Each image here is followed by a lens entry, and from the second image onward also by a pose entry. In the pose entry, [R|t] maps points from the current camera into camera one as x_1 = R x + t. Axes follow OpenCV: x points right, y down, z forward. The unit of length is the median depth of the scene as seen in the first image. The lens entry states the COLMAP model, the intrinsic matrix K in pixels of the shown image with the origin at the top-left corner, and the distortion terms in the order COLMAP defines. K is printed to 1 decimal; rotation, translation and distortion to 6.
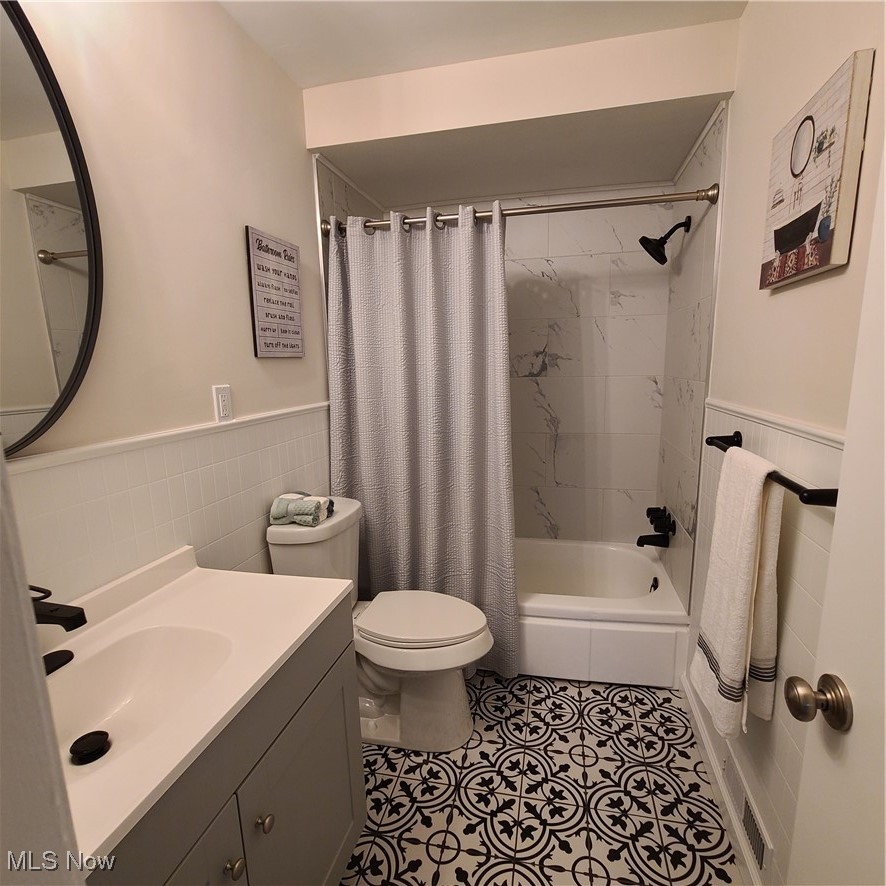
lens RADIAL K [[481.6, 0, 446.9], [0, 481.6, 448.4], [0, 0, 1]] dist [-0.002870, 0.000157]
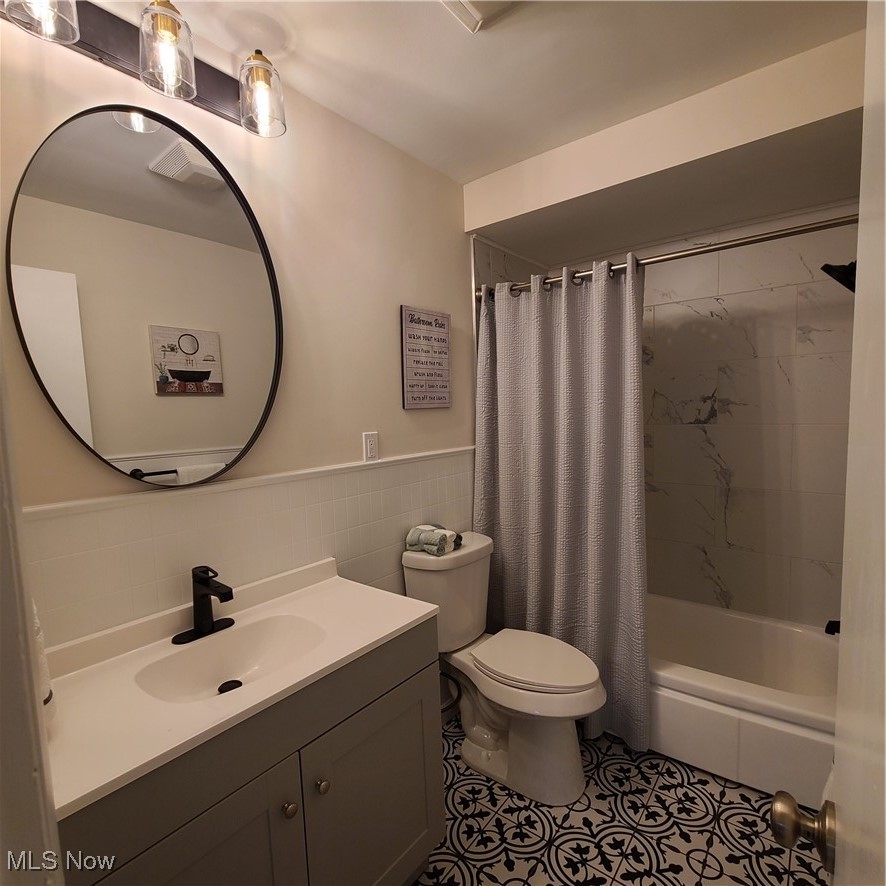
lens RADIAL K [[481.6, 0, 456.1], [0, 481.6, 449.3], [0, 0, 1]] dist [-0.002870, 0.000157]
pose [[0.904407, 0.029428, -0.425655, 0.209845], [-0.063744, 0.995742, -0.066598, -0.013735], [0.421882, 0.087365, 0.902432, -0.026332]]
